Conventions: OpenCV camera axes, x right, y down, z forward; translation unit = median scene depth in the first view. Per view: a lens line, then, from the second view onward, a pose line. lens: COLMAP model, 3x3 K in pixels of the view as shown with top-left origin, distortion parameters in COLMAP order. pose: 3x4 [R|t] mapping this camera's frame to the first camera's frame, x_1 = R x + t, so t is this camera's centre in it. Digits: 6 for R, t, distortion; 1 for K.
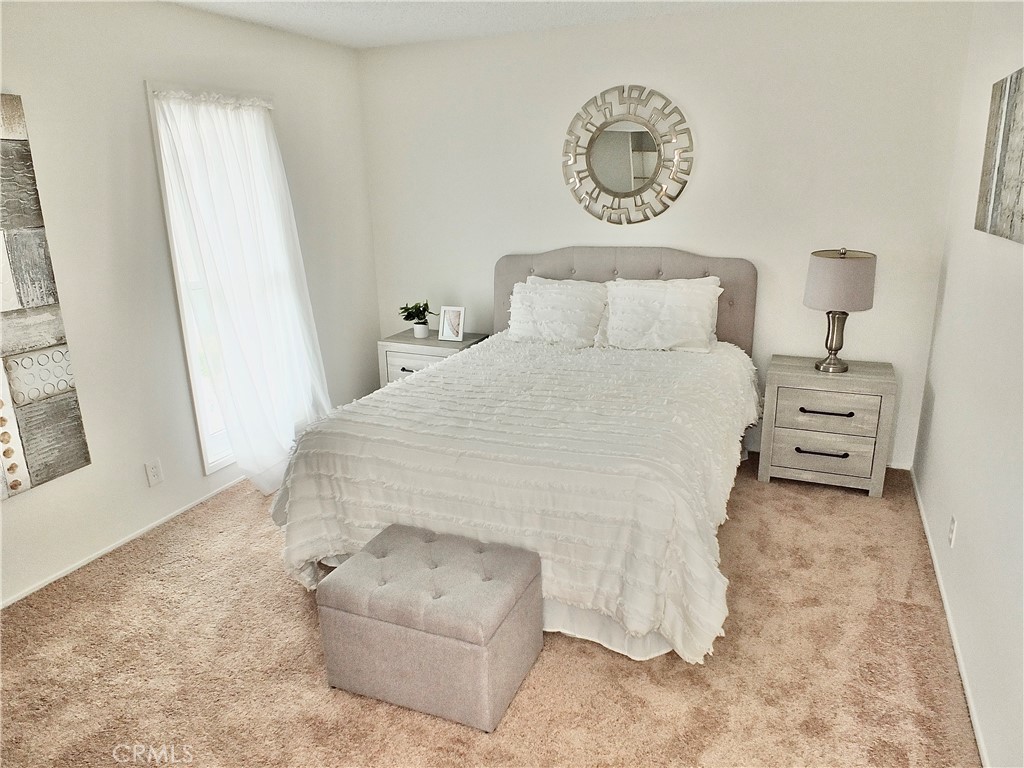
lens RADIAL K [[707.7, 0, 512.0], [0, 707.7, 384.0], [0, 0, 1]] dist [-0.027987, 0.000595]
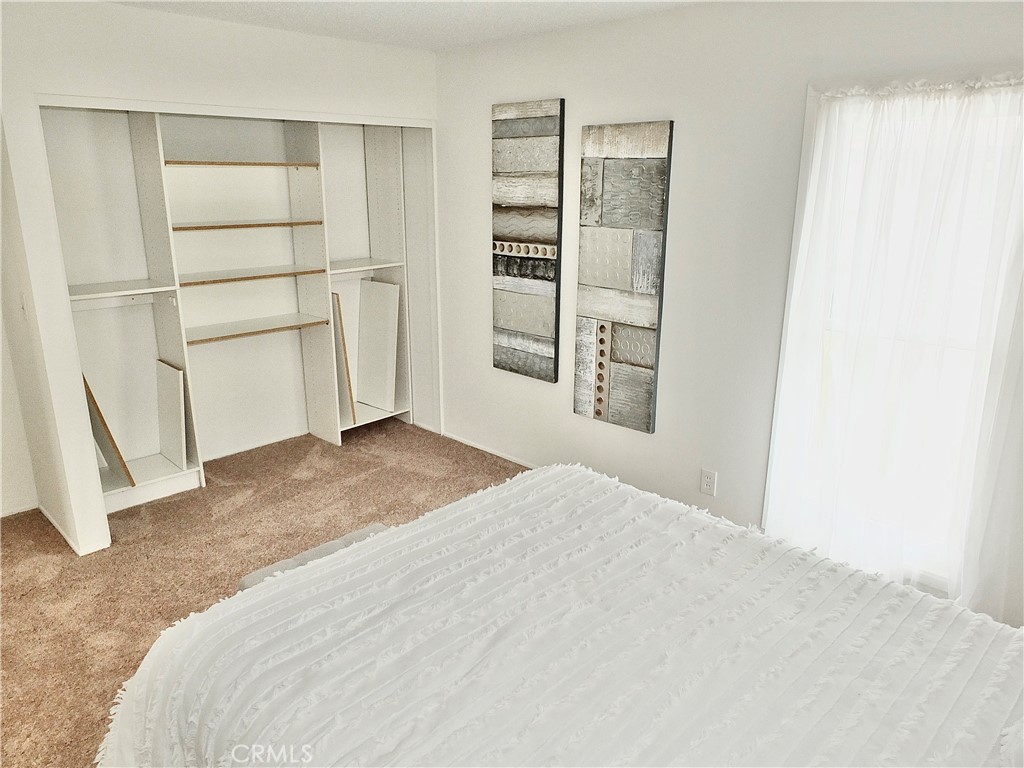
lens RADIAL K [[707.7, 0, 512.0], [0, 707.7, 384.0], [0, 0, 1]] dist [-0.027987, 0.000595]
pose [[-0.382794, 0.273929, -0.882288, 0.555303], [-0.250189, 0.888602, 0.384437, -0.392868], [0.889311, 0.367899, -0.271617, 1.201351]]
